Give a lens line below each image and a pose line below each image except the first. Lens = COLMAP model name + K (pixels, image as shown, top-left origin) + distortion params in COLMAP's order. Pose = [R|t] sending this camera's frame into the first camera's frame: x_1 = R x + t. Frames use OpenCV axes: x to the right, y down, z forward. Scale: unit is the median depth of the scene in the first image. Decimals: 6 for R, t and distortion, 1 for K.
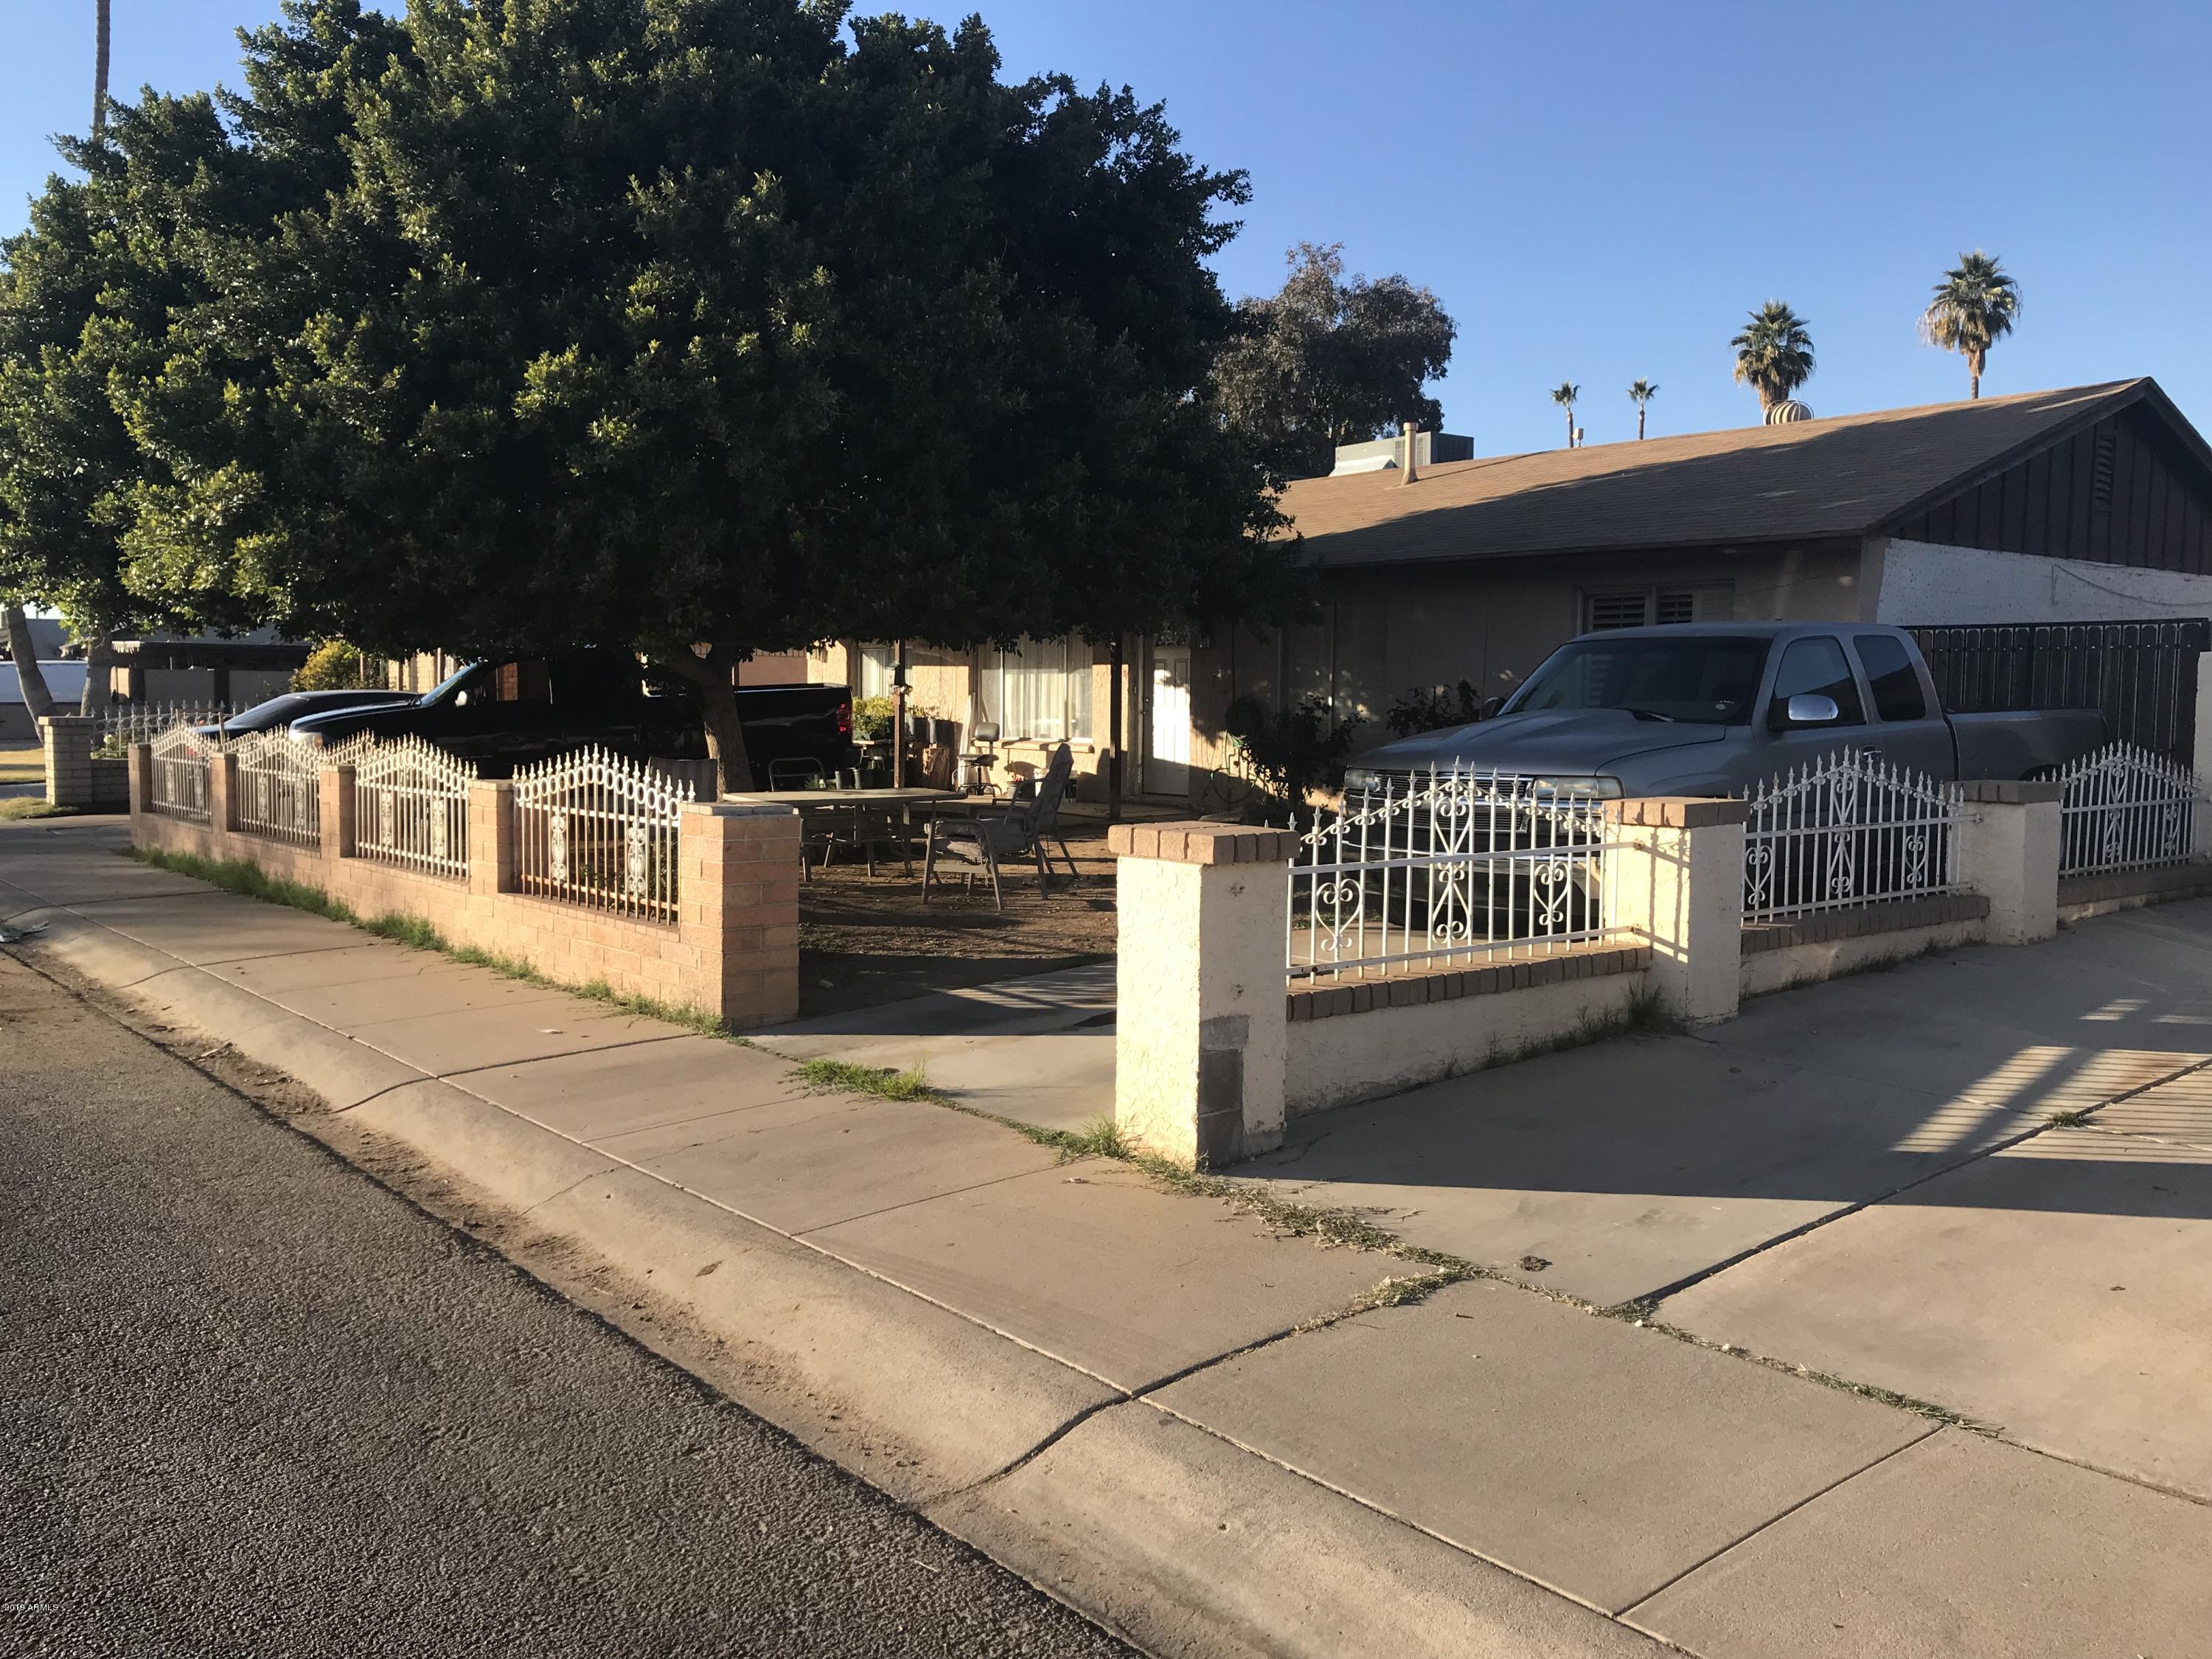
lens RADIAL K [[1790.4, 0, 1106.0], [0, 1790.4, 829.5], [0, 0, 1]] dist [0.004233, -0.001992]
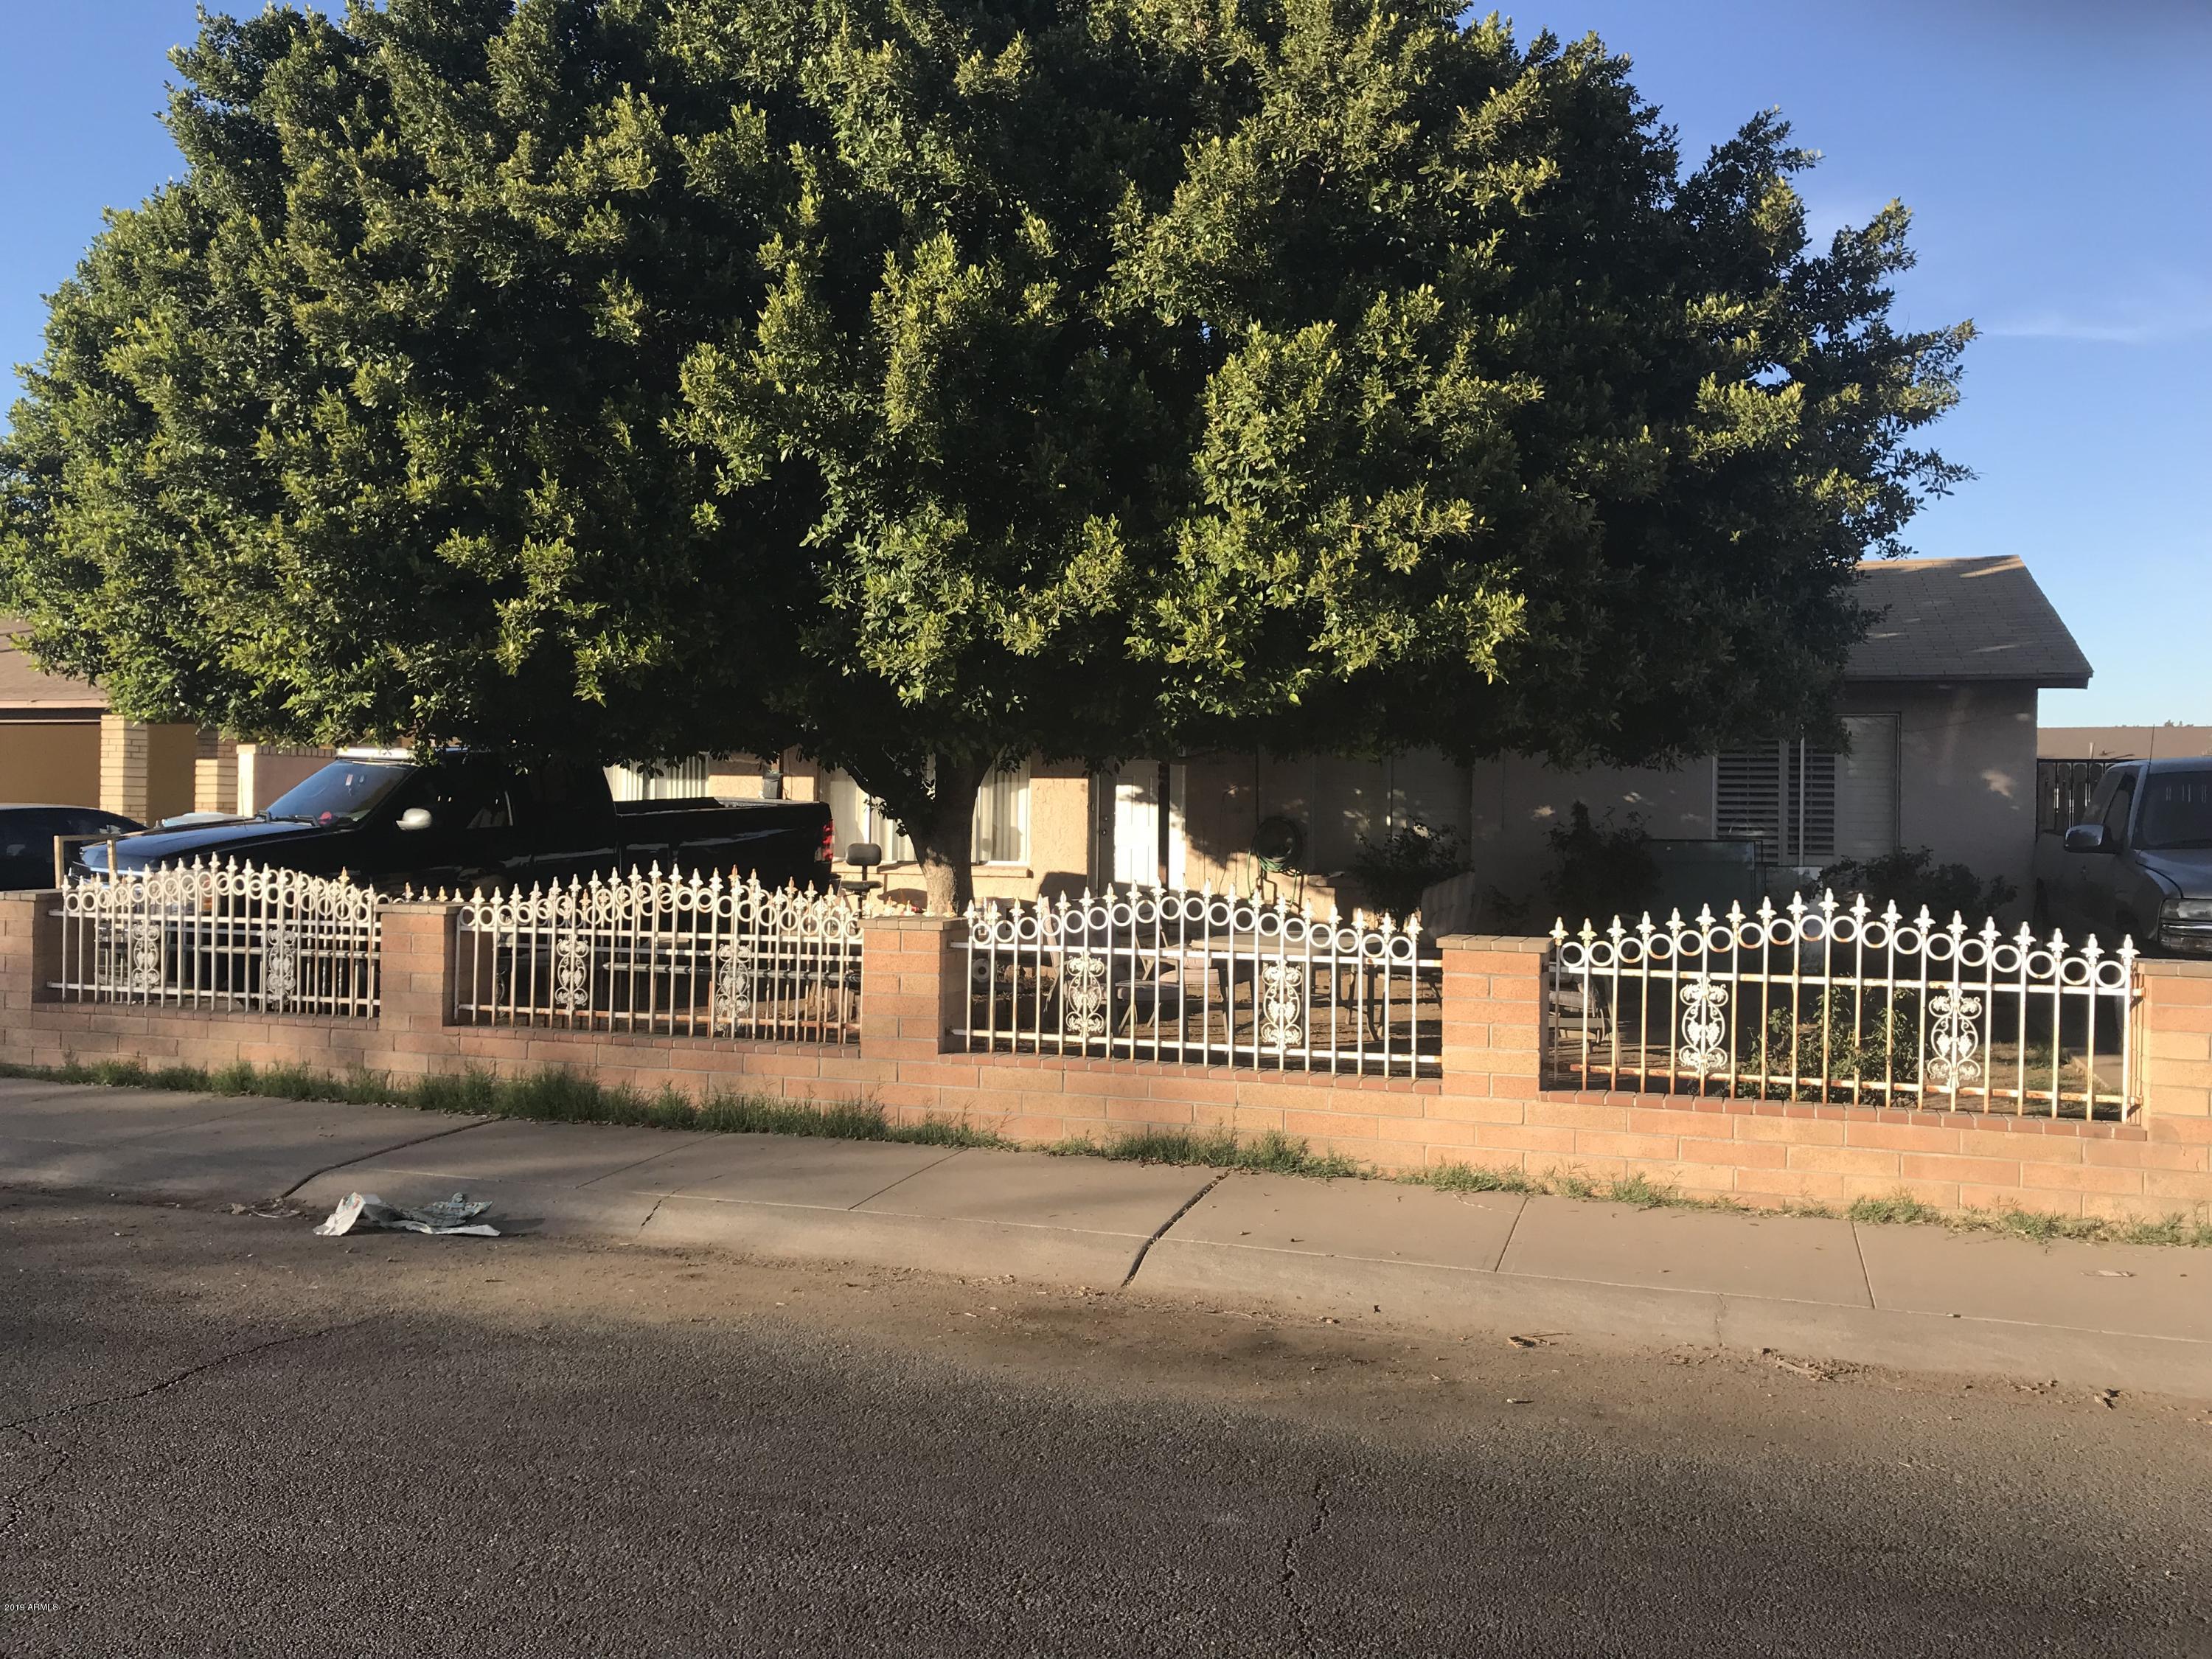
lens RADIAL K [[1790.4, 0, 1106.0], [0, 1790.4, 829.5], [0, 0, 1]] dist [0.004233, -0.001992]
pose [[0.862251, 0.000046, 0.506481, -0.542915], [0.030546, 0.998175, -0.052095, -0.024531], [-0.505559, 0.060390, 0.860676, 0.281680]]
